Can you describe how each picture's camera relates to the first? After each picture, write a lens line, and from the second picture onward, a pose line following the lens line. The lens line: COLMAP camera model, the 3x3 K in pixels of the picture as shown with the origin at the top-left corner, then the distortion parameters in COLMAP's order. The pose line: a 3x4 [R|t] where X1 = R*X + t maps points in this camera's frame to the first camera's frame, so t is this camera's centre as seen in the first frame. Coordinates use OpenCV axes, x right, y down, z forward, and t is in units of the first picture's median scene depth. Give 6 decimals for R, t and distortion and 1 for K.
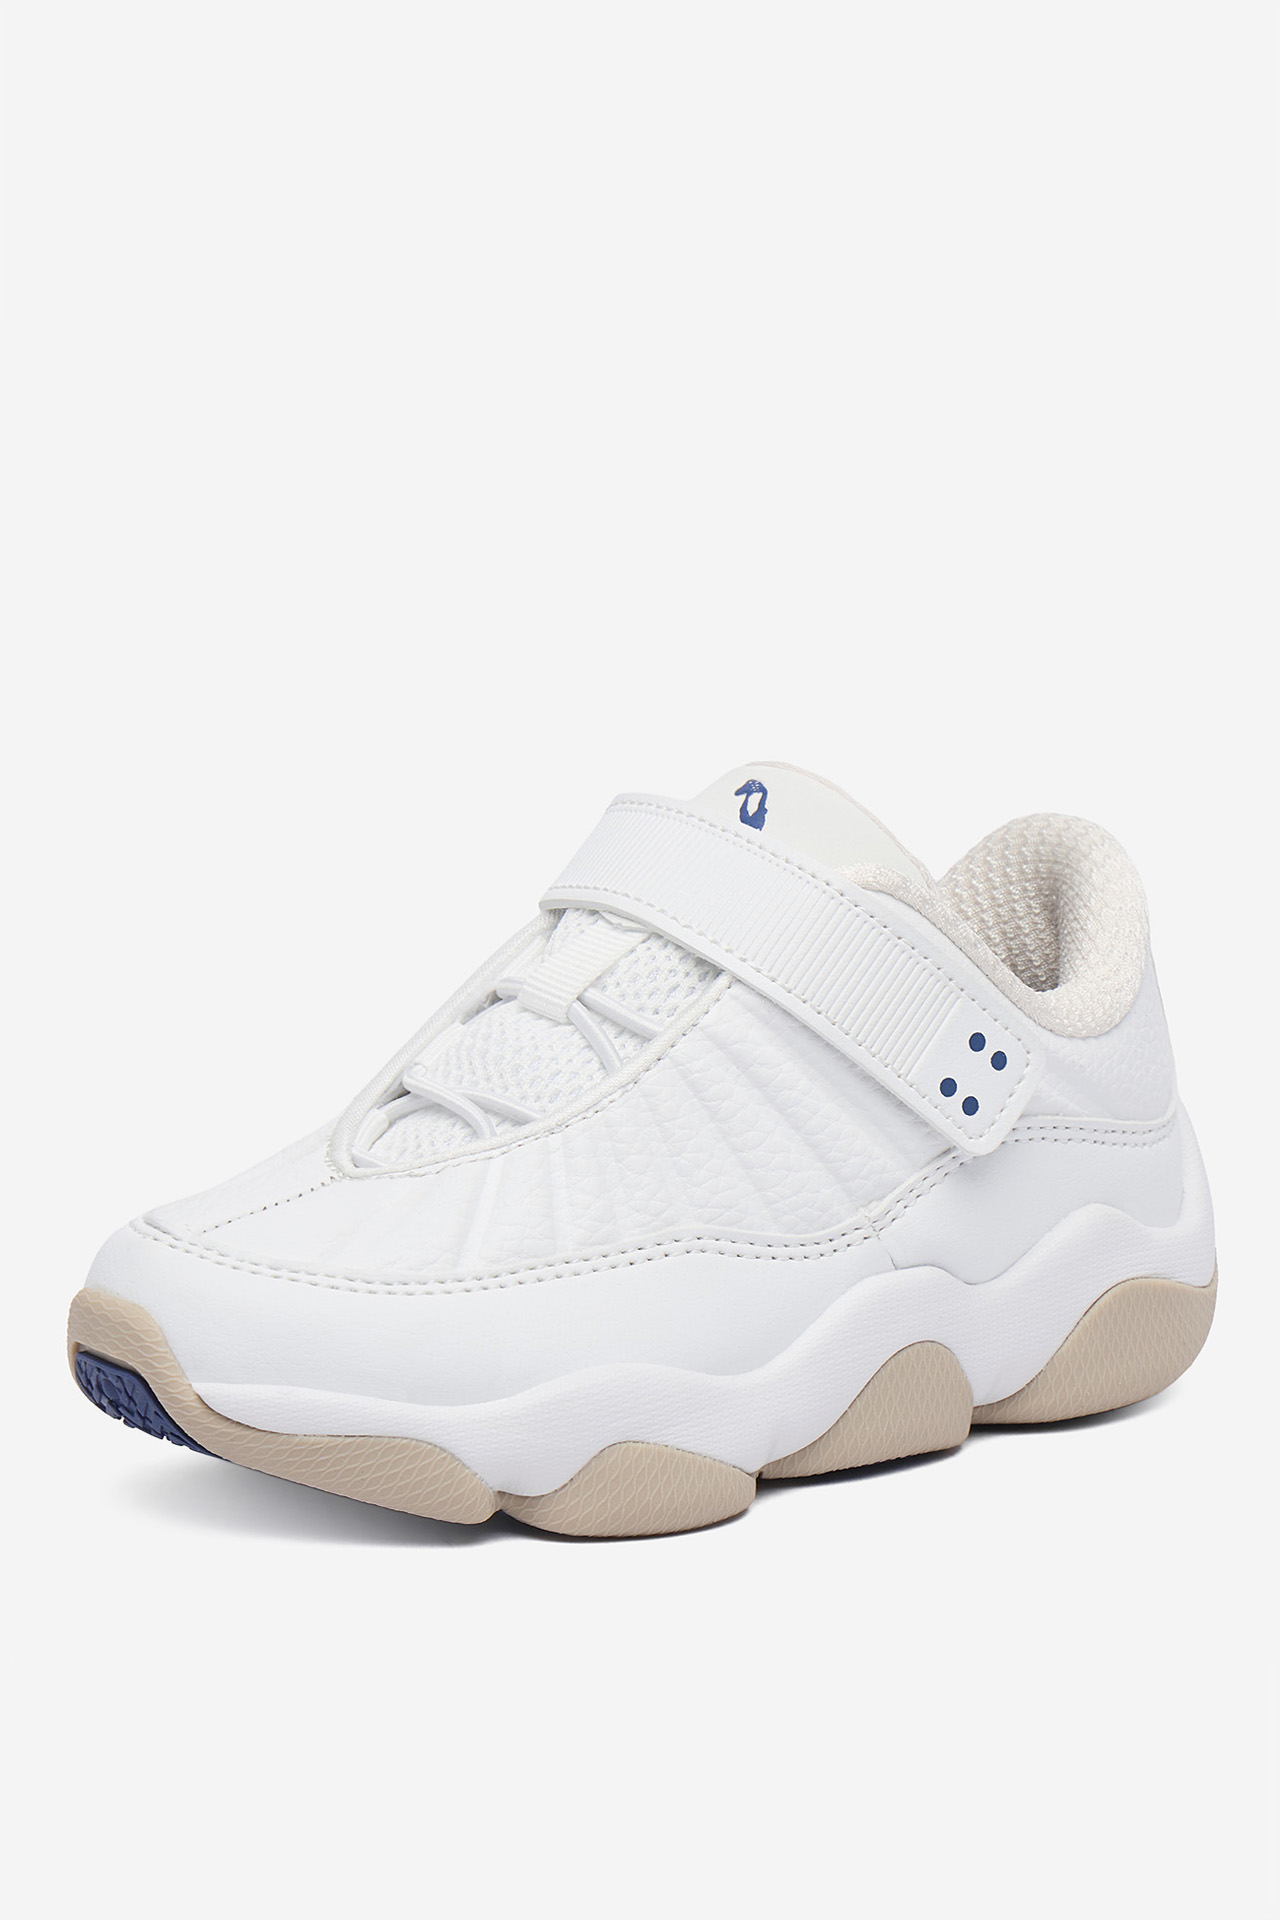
lens RADIAL K [[4672.2, 0, 640.0], [0, 4672.2, 960.0], [0, 0, 1]] dist [0.037505, 0.244683]
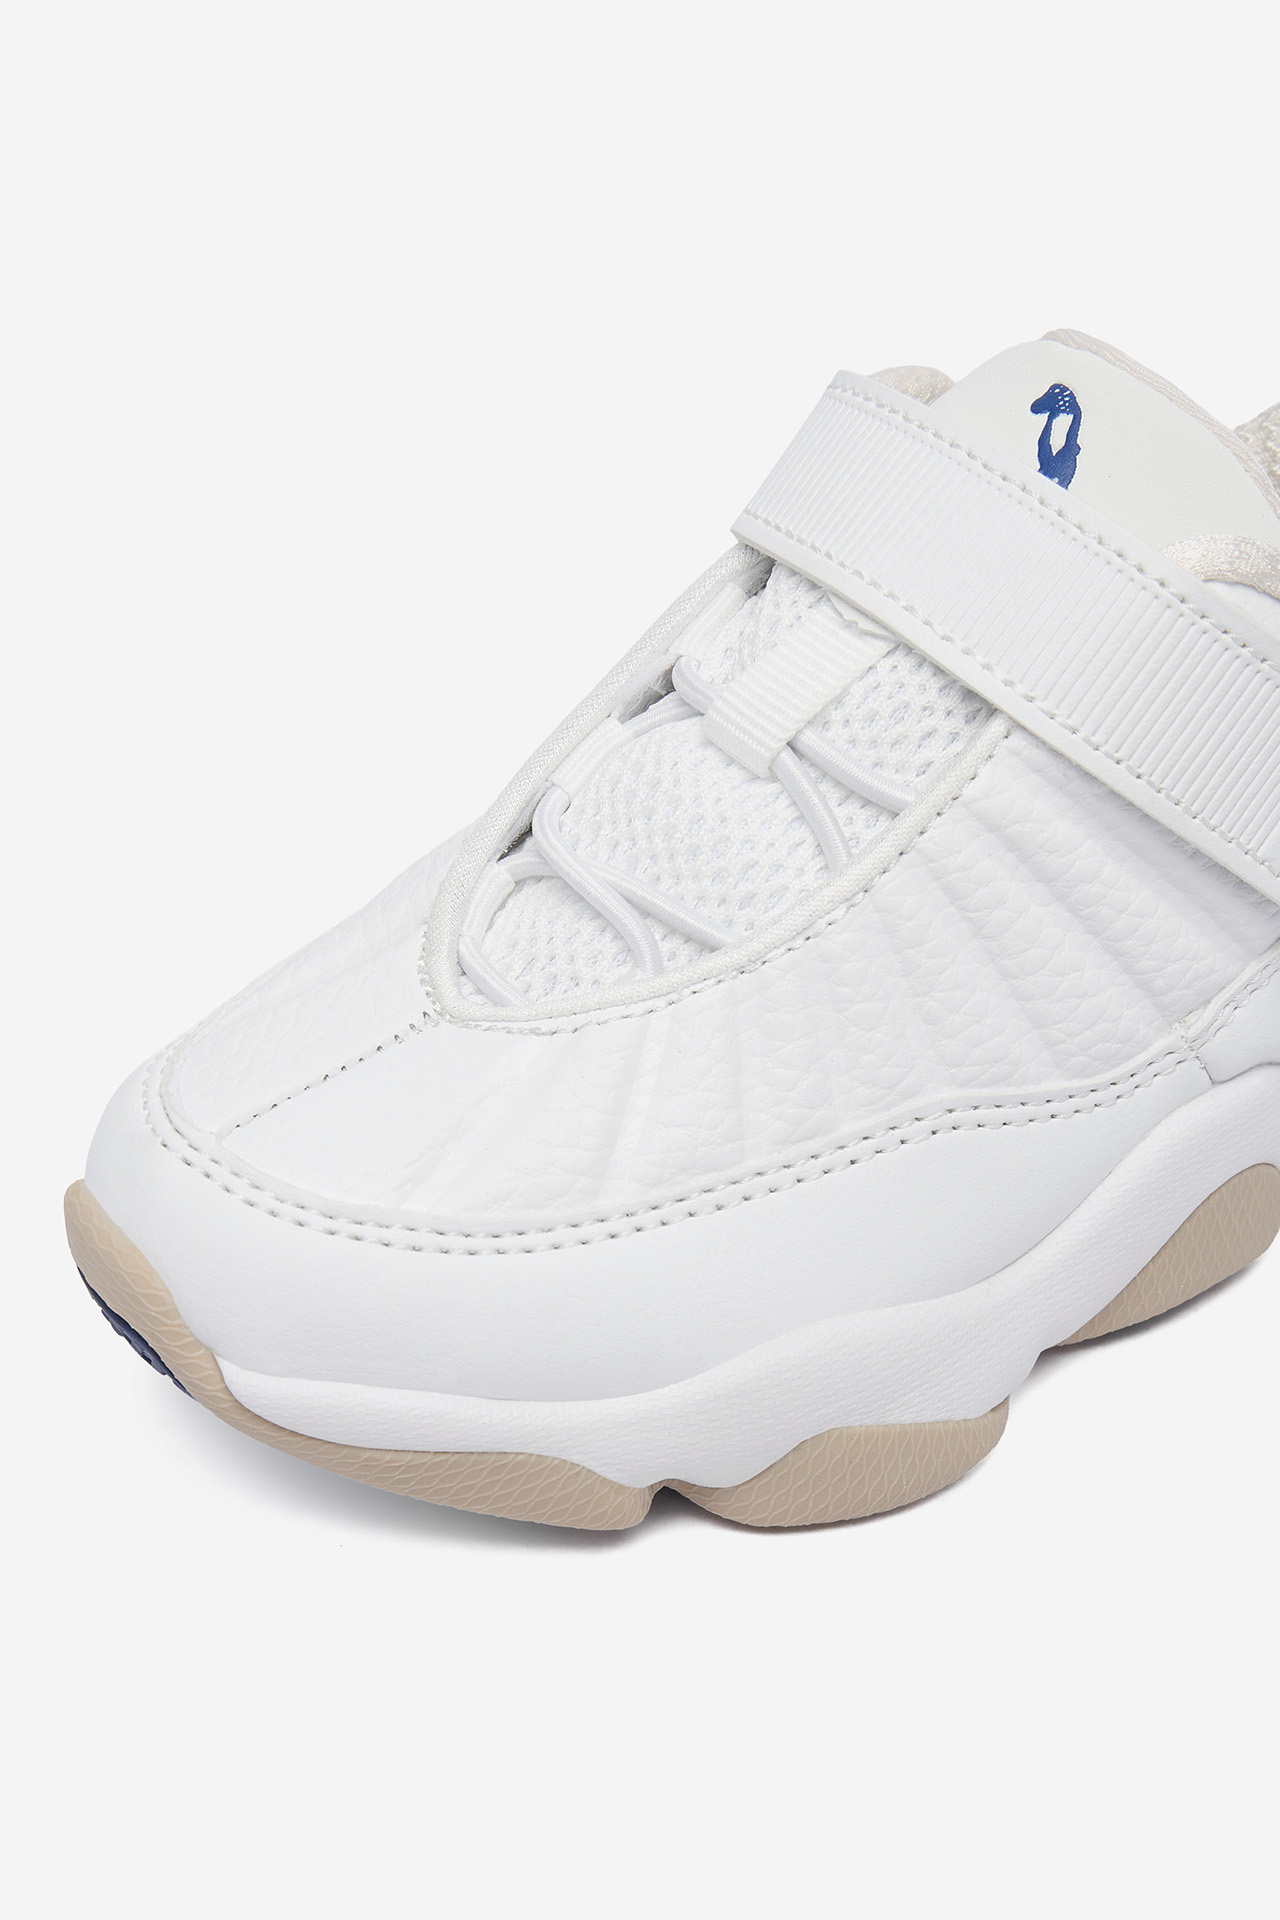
lens RADIAL K [[3053.3, 0, 640.0], [0, 3053.3, 960.0], [0, 0, 1]] dist [-0.065702, 0.097017]
pose [[0.998319, 0.027650, -0.050929, -0.010912], [-0.007617, 0.933819, 0.357666, -0.122803], [0.057448, -0.356677, 0.932460, 0.576191]]
